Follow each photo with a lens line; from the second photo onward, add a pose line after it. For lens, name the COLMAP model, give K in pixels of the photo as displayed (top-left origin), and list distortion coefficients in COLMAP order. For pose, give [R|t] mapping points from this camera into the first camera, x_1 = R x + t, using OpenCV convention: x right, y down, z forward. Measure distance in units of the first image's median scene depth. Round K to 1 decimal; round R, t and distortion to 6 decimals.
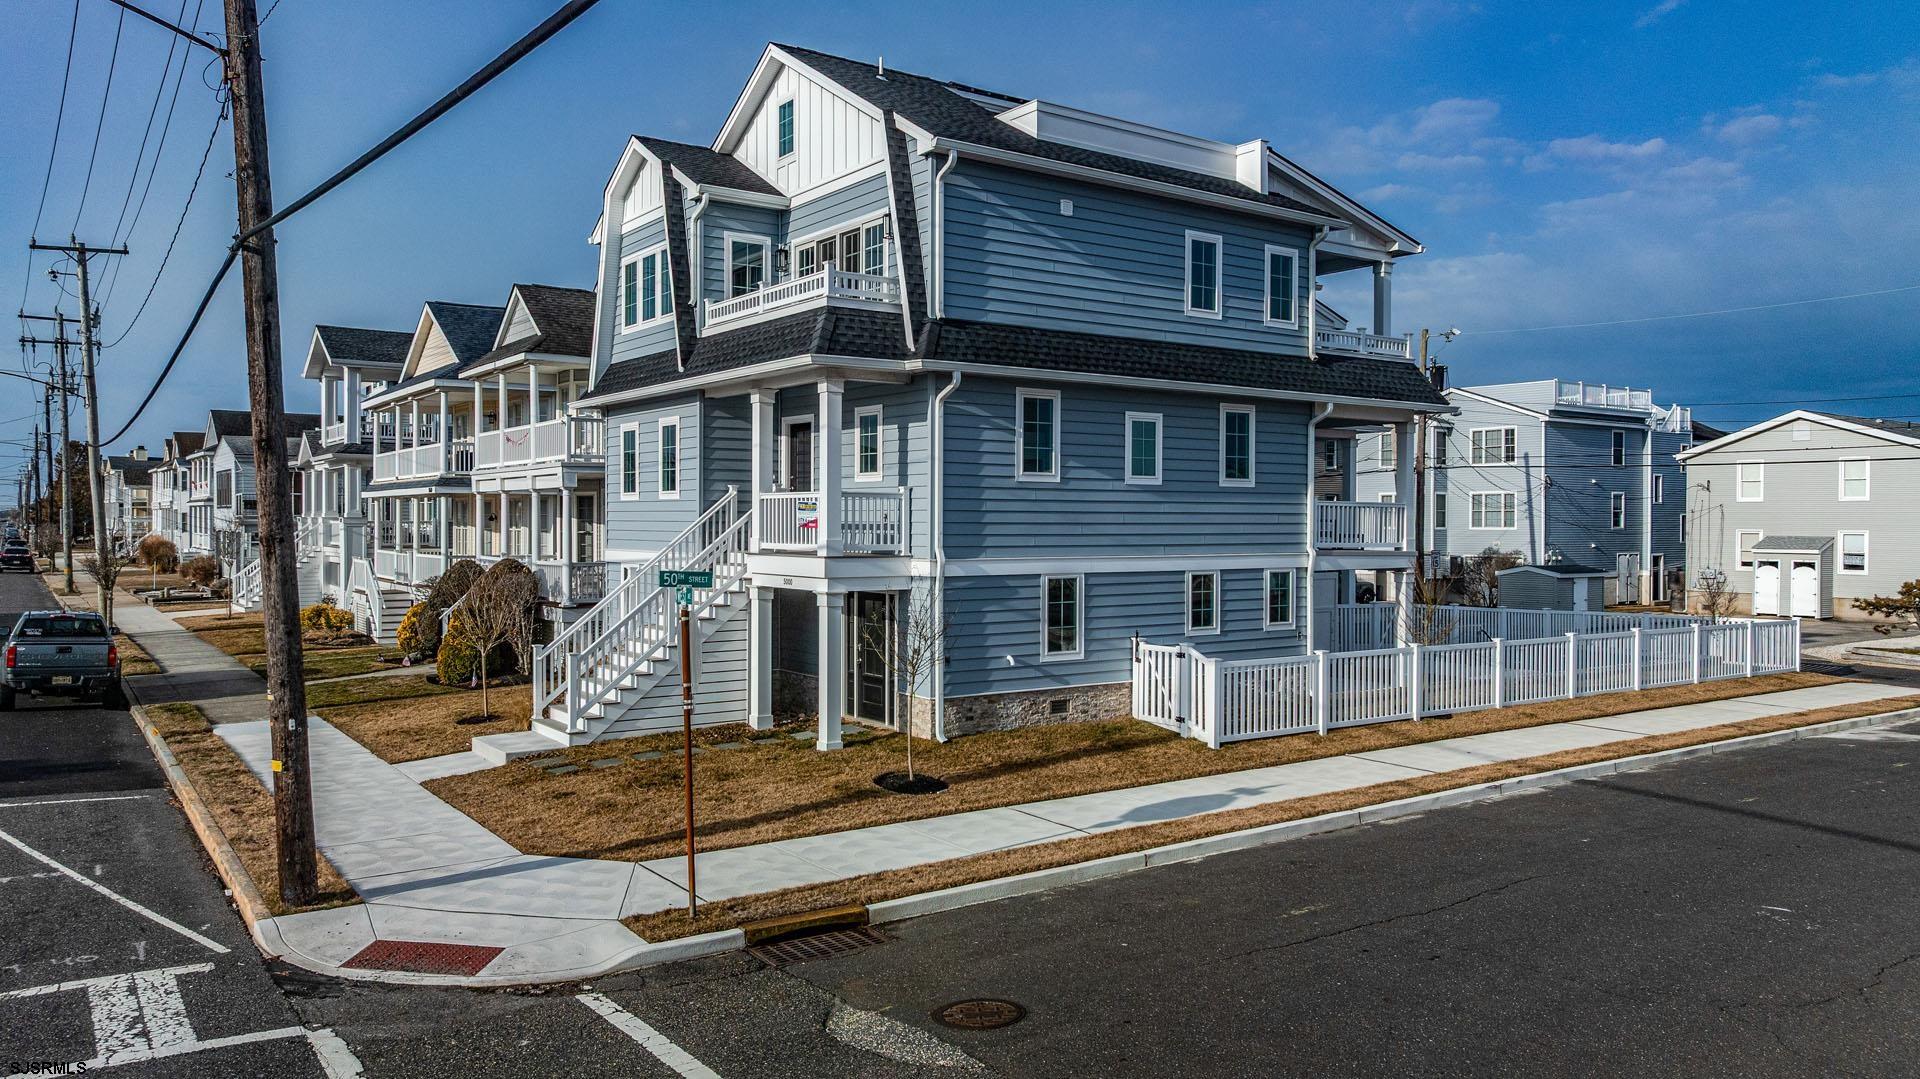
lens RADIAL K [[1356.2, 0, 964.5], [0, 1356.2, 551.5], [0, 0, 1]] dist [-0.026238, 0.021492]
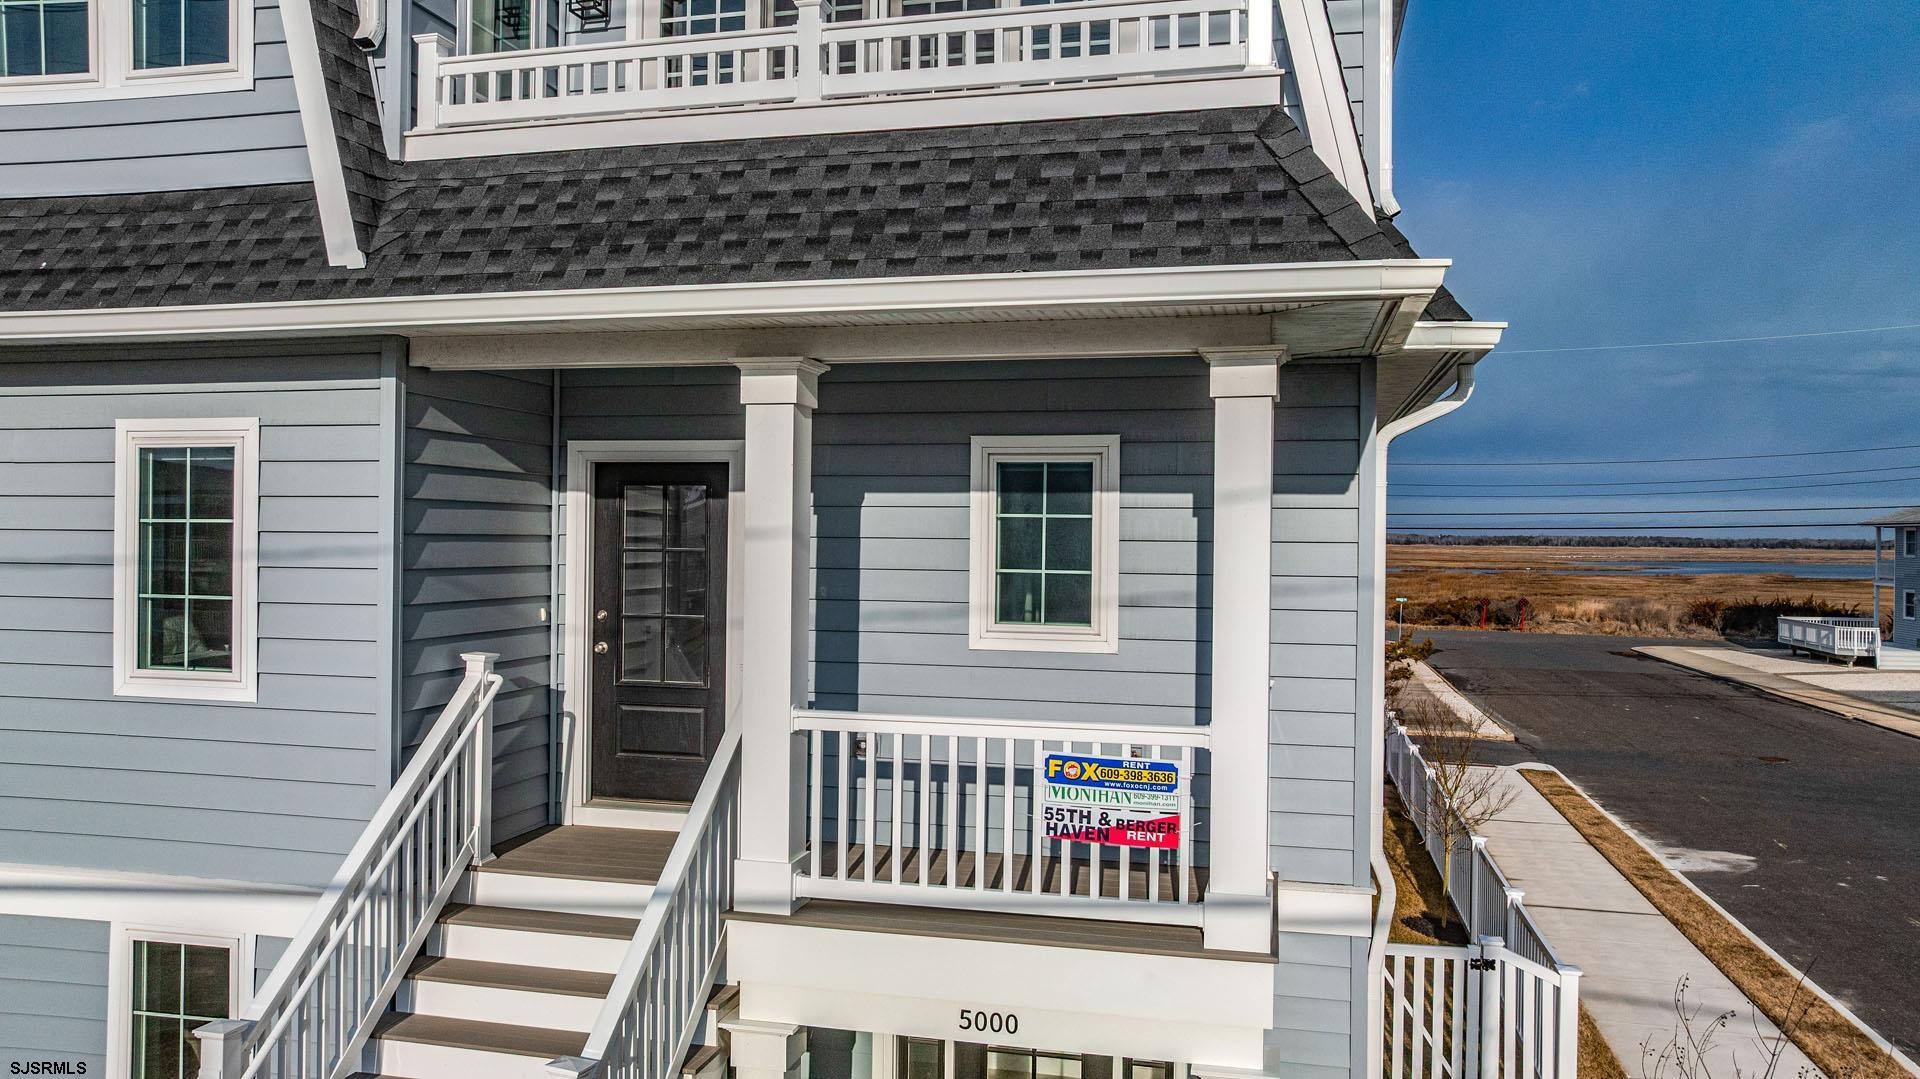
lens RADIAL K [[1356.2, 0, 959.7], [0, 1356.2, 532.9], [0, 0, 1]] dist [-0.026238, 0.021492]
pose [[0.754348, 0.004916, 0.656456, -0.292178], [0.008927, 0.999803, -0.017746, -0.069868], [-0.656414, 0.019247, 0.754155, 0.691622]]
